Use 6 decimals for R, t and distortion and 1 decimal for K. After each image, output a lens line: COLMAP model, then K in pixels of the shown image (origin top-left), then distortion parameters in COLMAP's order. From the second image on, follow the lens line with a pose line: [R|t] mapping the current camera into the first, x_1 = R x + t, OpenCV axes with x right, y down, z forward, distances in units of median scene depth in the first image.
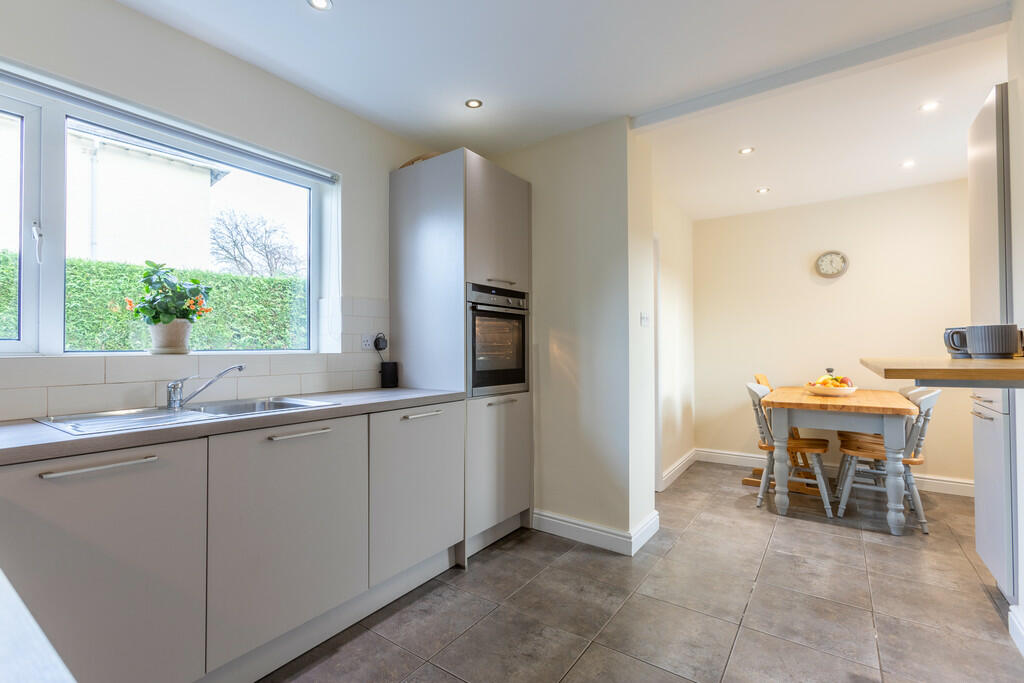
lens RADIAL K [[473.0, 0, 519.6], [0, 473.0, 340.2], [0, 0, 1]] dist [-0.012218, 0.008465]
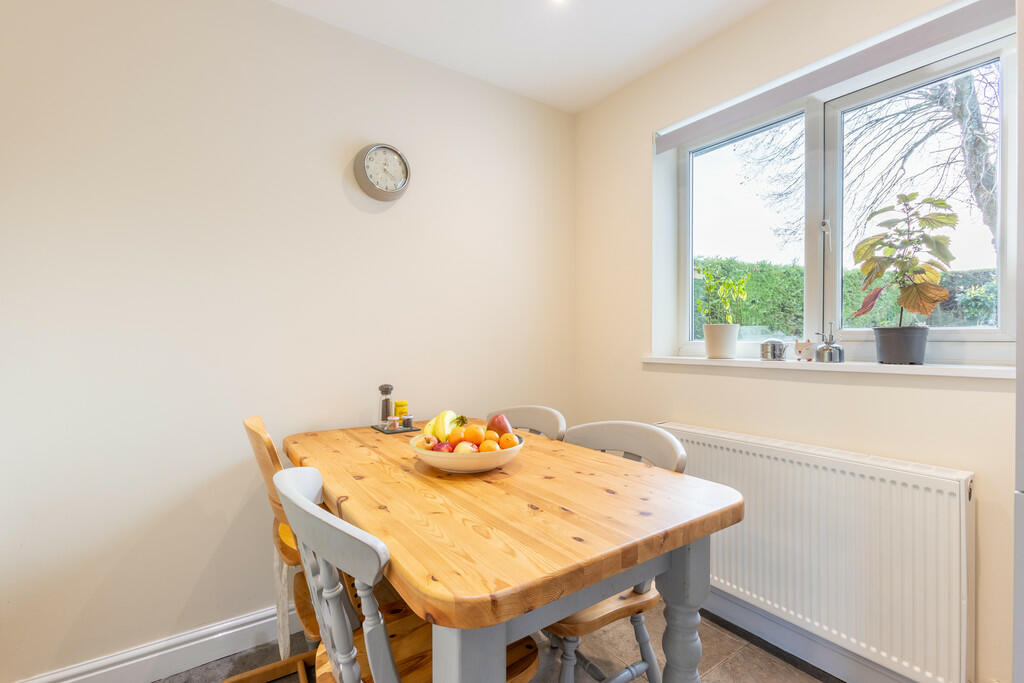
lens RADIAL K [[473.0, 0, 510.7], [0, 473.0, 338.3], [0, 0, 1]] dist [-0.012218, 0.008465]
pose [[0.373319, 0.012186, 0.927623, 0.399400], [-0.020791, 0.999772, -0.004766, 0.018053], [-0.927470, -0.017507, 0.373487, 1.072042]]
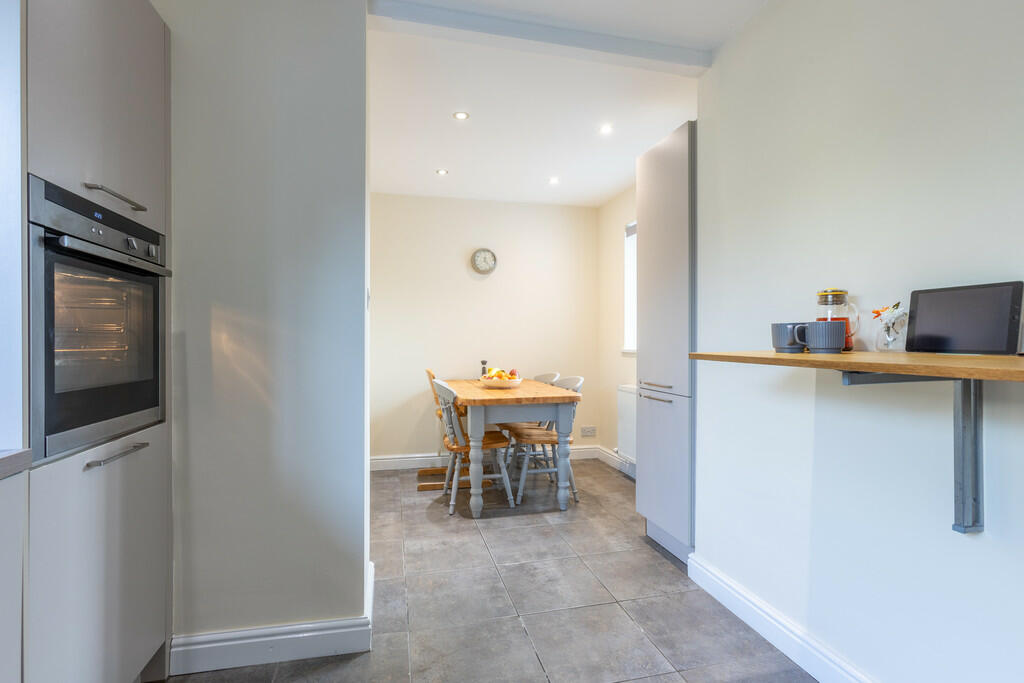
lens RADIAL K [[473.0, 0, 512.9], [0, 473.0, 341.1], [0, 0, 1]] dist [-0.012218, 0.008465]
pose [[0.668136, 0.002902, 0.744033, -0.119467], [-0.016475, 0.999805, 0.010894, 0.006276], [-0.743856, -0.019537, 0.668054, 0.383008]]
